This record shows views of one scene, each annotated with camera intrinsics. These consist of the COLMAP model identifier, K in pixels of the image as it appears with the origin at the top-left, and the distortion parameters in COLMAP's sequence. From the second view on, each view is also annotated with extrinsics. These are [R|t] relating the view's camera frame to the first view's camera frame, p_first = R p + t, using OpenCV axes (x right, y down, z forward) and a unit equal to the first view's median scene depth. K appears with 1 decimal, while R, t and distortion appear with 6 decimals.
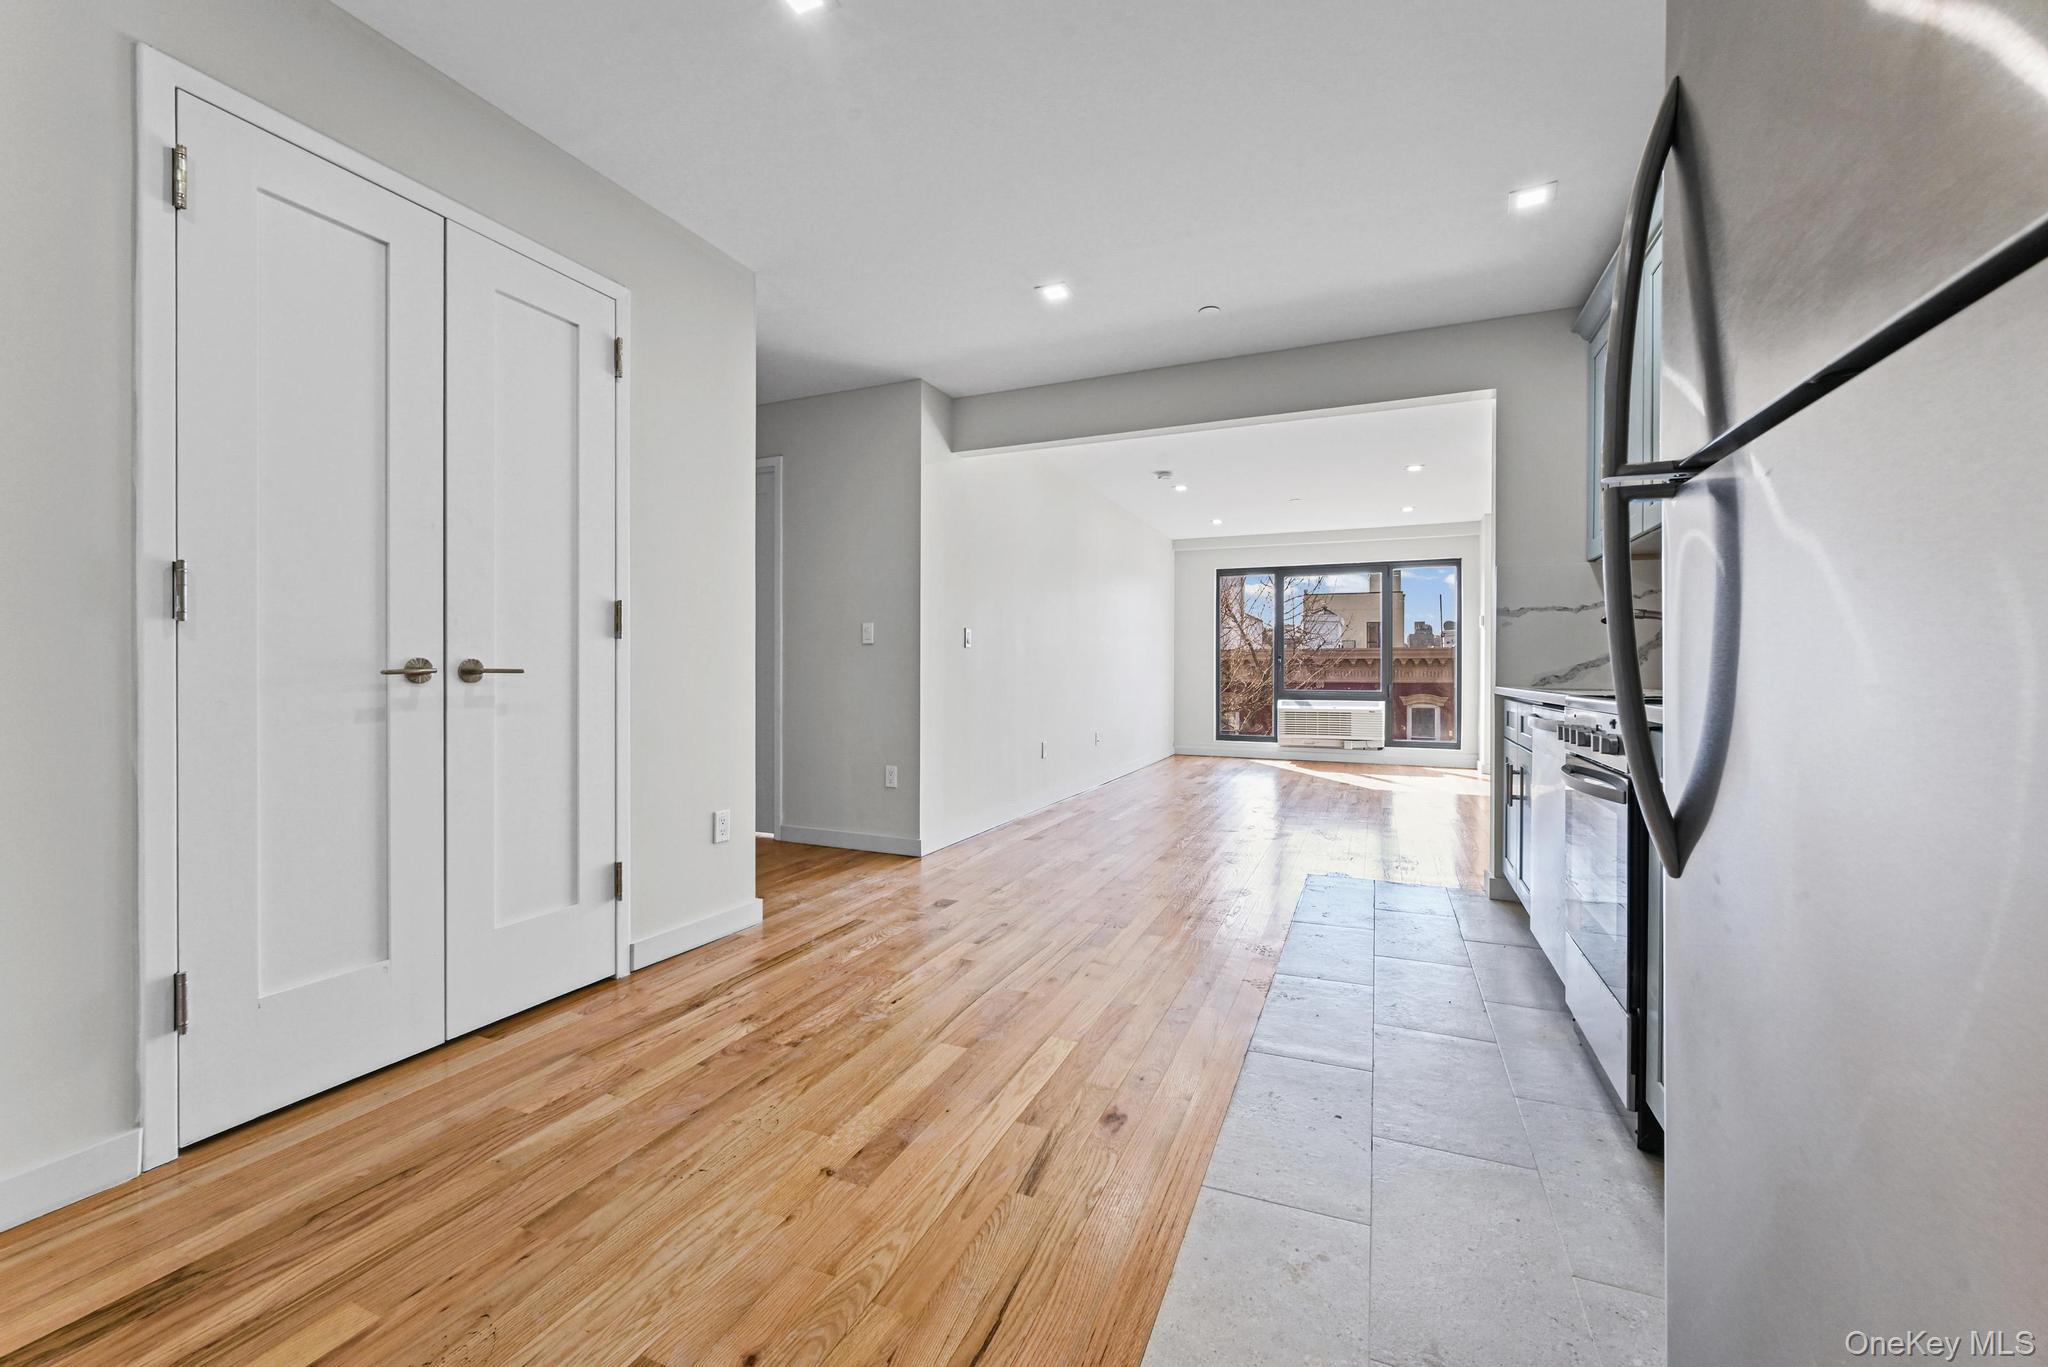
lens RADIAL K [[810.8, 0, 1027.5], [0, 810.8, 666.5], [0, 0, 1]] dist [-0.000844, -0.000276]
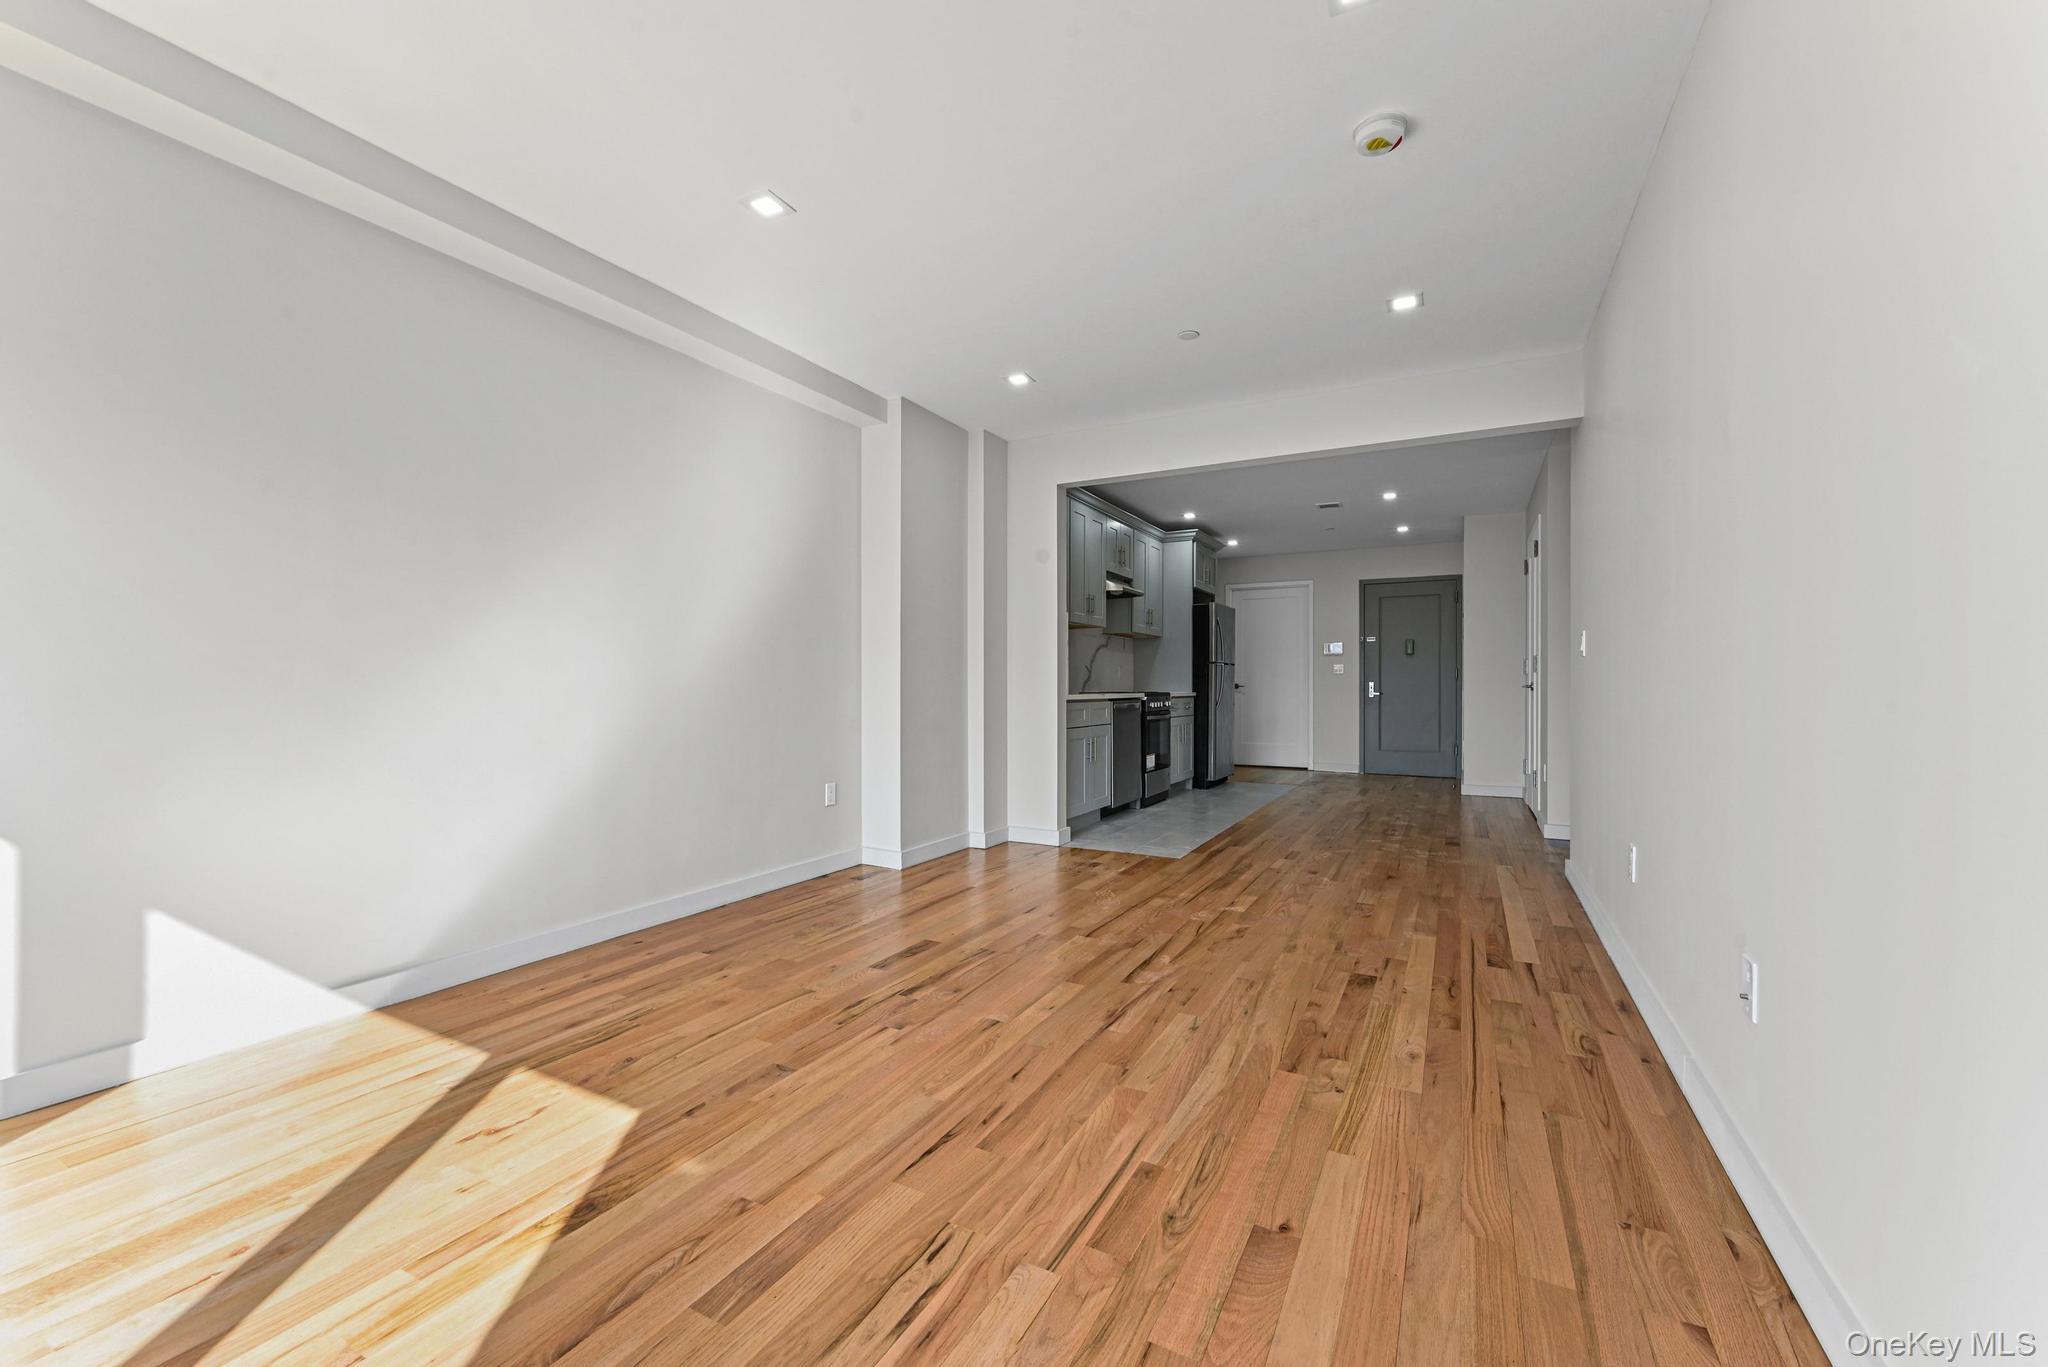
lens RADIAL K [[821.2, 0, 1024.0], [0, 821.2, 683.5], [0, 0, 1]] dist [-0.000605, -0.000022]
pose [[-0.996575, -0.004693, 0.082563, 0.523315], [-0.005325, 0.999958, -0.007440, 0.016301], [-0.082525, -0.007854, -0.996558, 2.429690]]
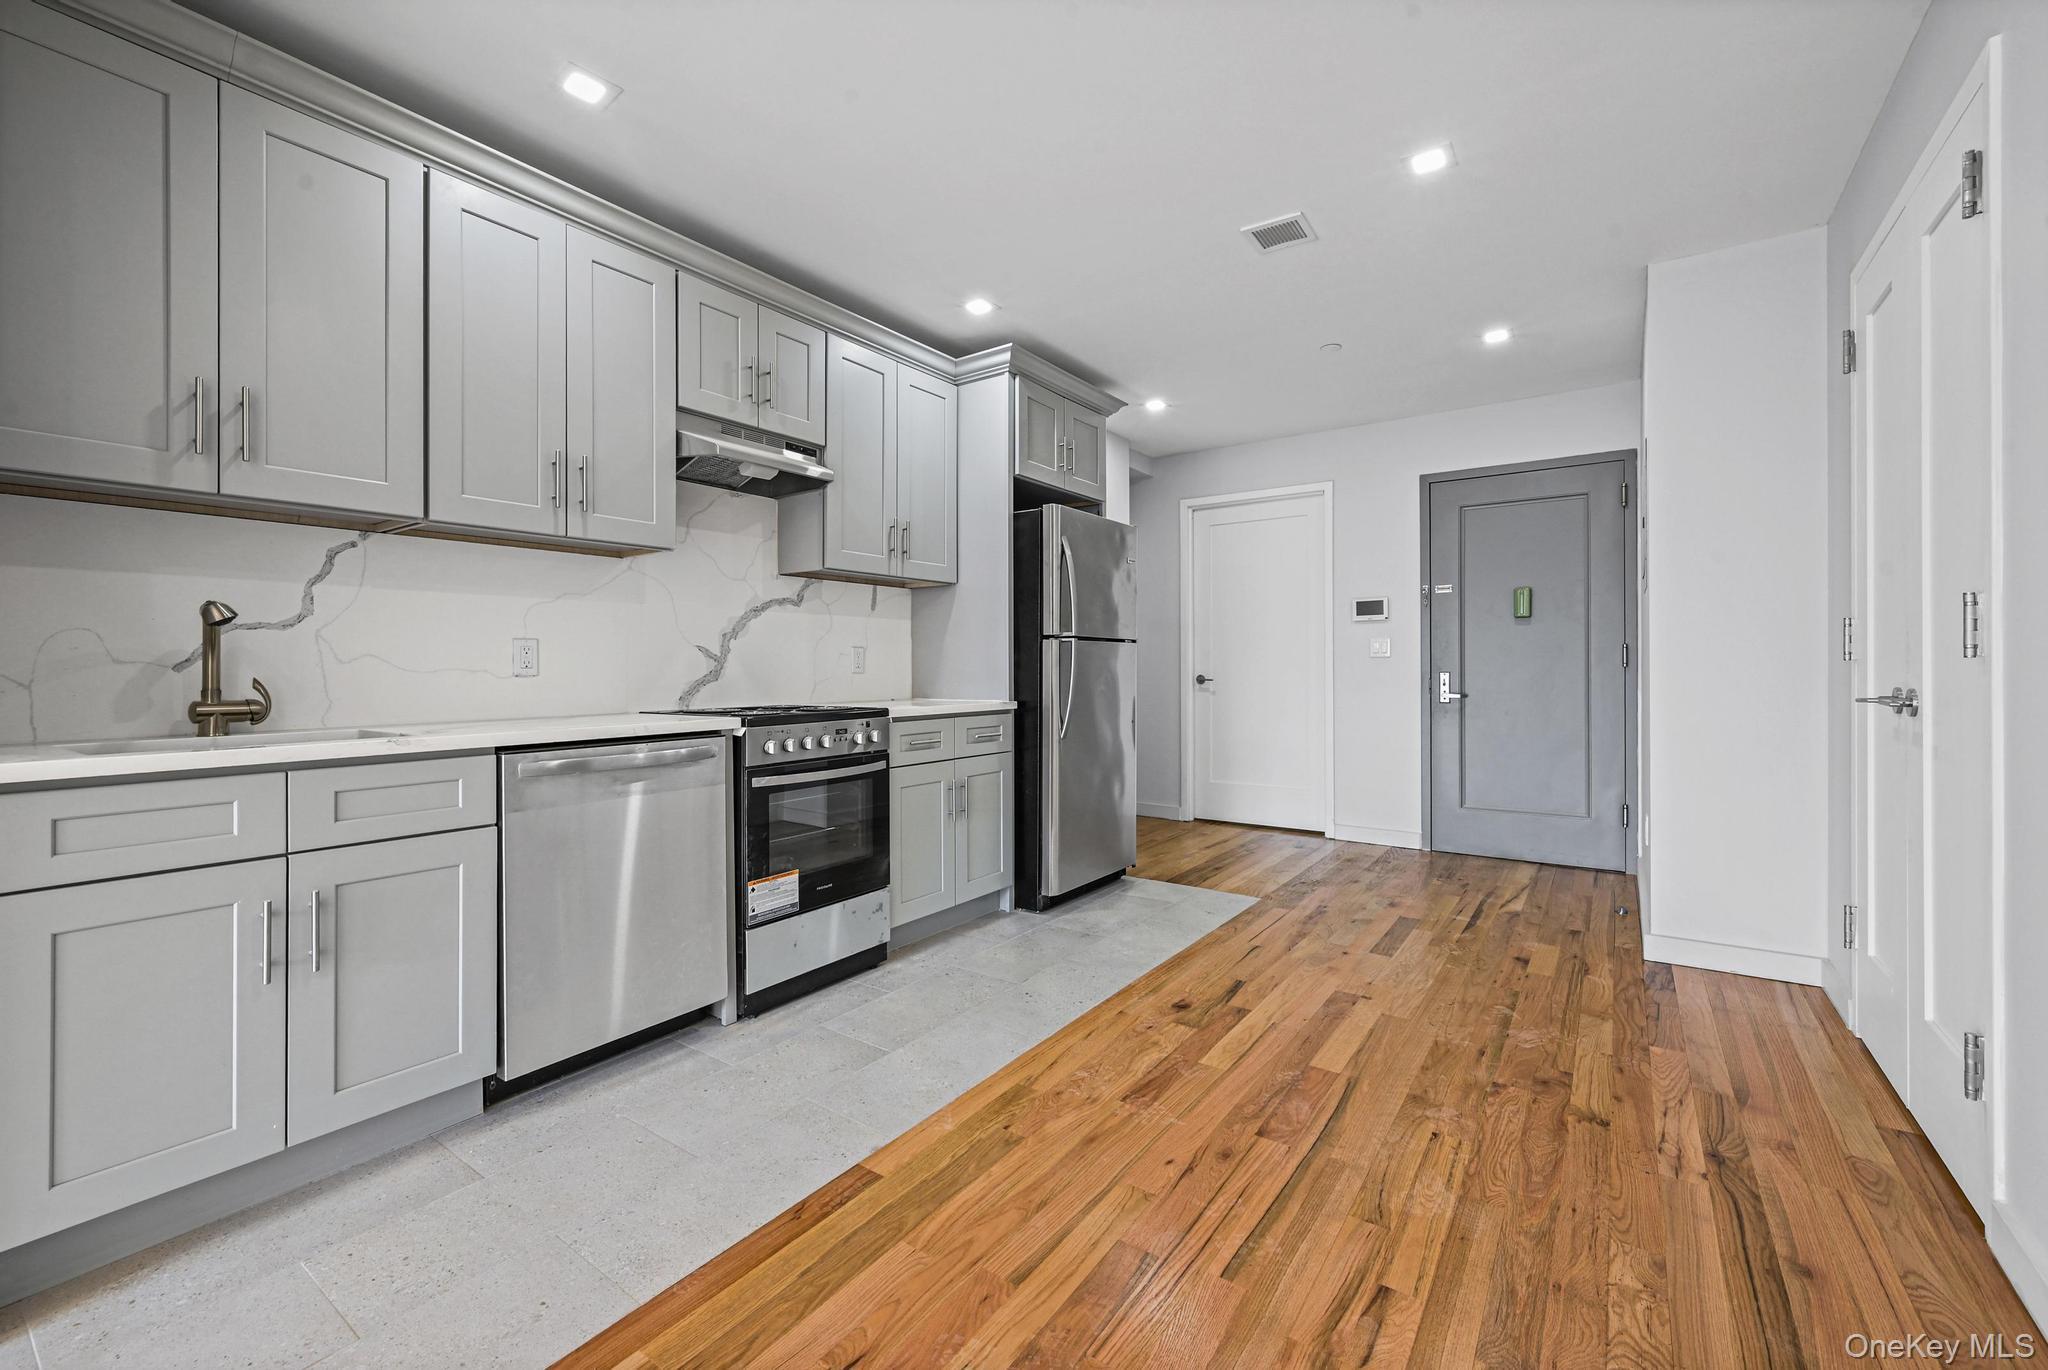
lens RADIAL K [[840.2, 0, 1025.2], [0, 840.2, 665.2], [0, 0, 1]] dist [0.001387, 0.000099]
pose [[-0.978098, 0.000033, 0.208143, 0.033329], [-0.000880, 0.999990, -0.004293, -0.018865], [-0.208142, -0.004382, -0.978089, 1.245514]]
